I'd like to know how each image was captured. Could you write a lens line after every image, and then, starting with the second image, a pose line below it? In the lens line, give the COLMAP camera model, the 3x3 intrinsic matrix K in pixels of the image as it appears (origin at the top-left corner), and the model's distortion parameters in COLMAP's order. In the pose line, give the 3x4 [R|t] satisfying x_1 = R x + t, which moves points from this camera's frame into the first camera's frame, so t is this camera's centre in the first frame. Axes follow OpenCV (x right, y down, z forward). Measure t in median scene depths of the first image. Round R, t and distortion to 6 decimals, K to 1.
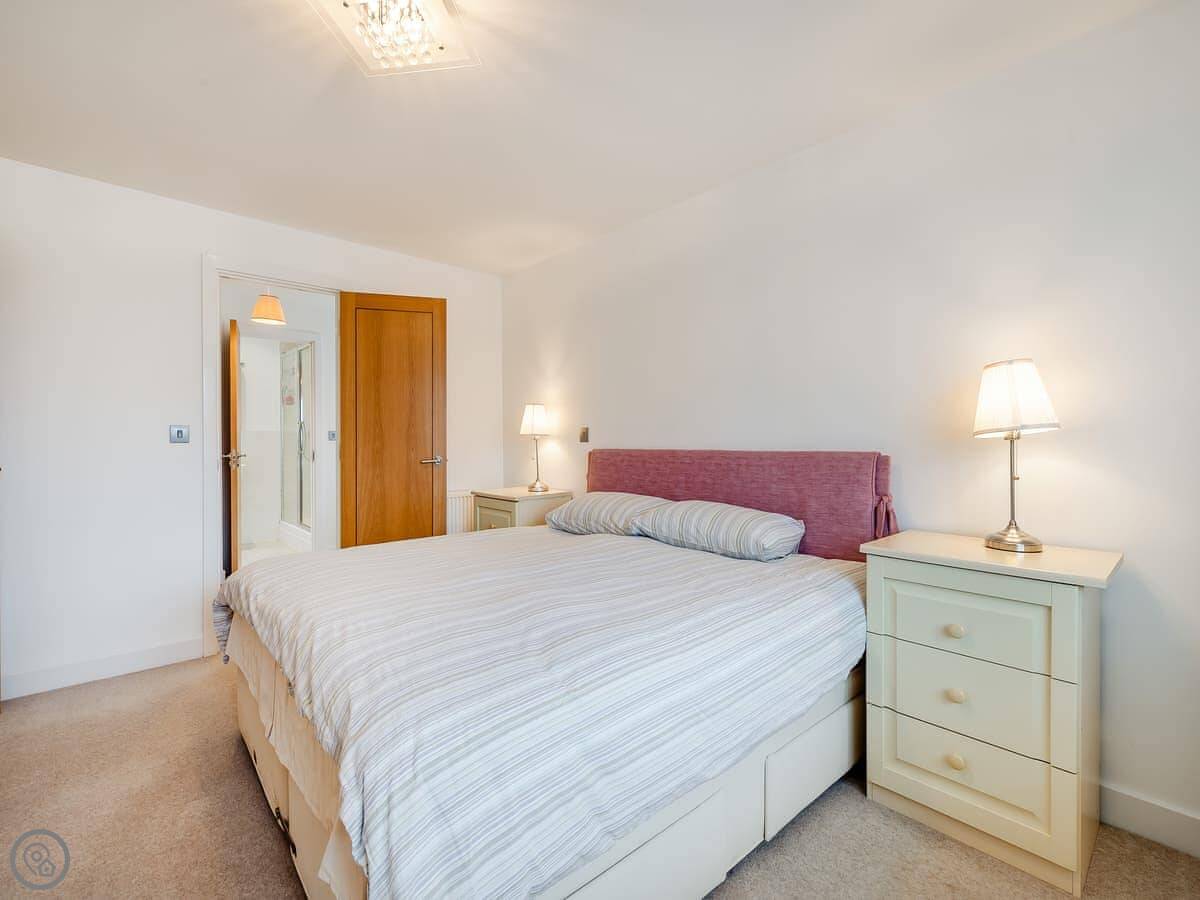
lens RADIAL K [[522.1, 0, 591.6], [0, 522.1, 444.1], [0, 0, 1]] dist [-0.000657, -0.001279]
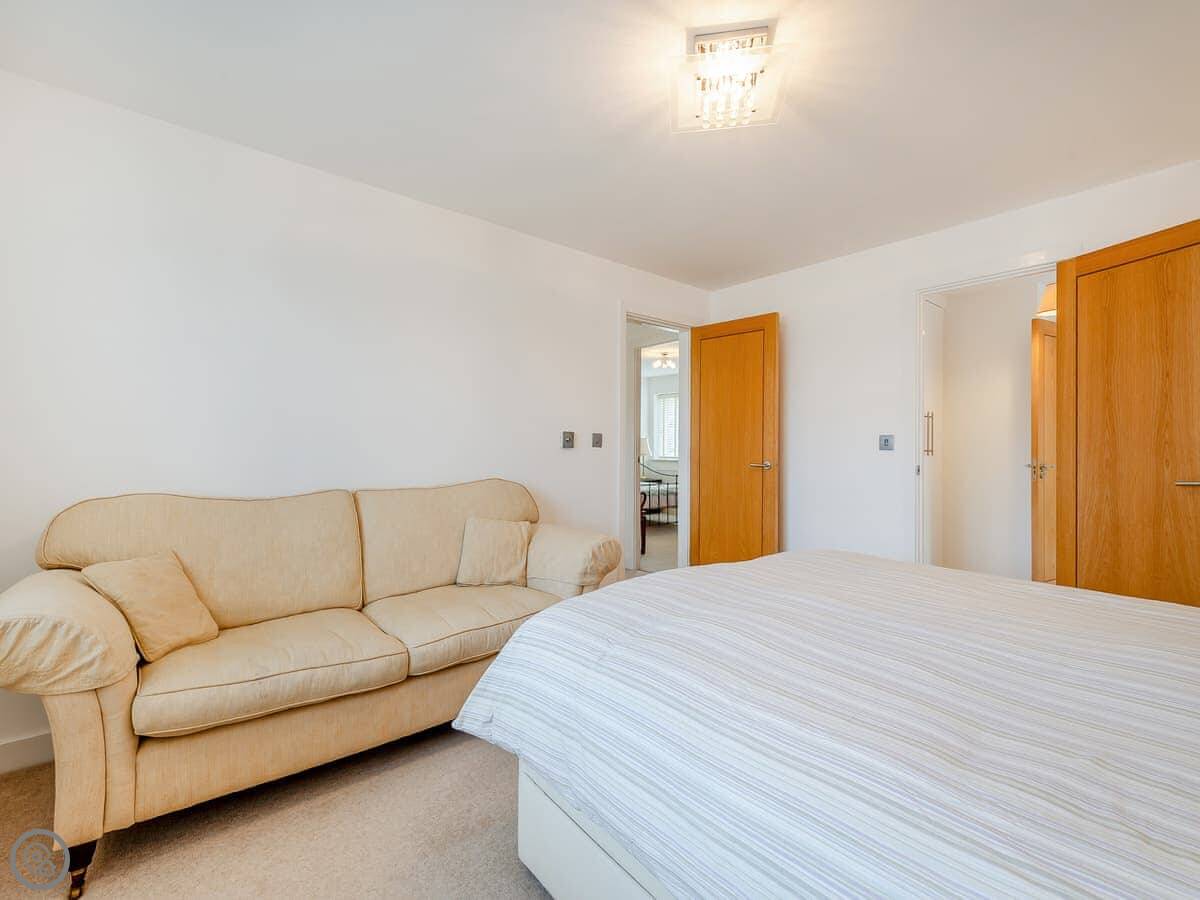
lens RADIAL K [[522.1, 0, 591.6], [0, 522.1, 444.1], [0, 0, 1]] dist [-0.000657, -0.001279]
pose [[-0.031406, -0.006284, -0.999487, 0.411534], [-0.011299, 0.999919, -0.005932, -0.002160], [0.999443, 0.011107, -0.031475, 0.373345]]
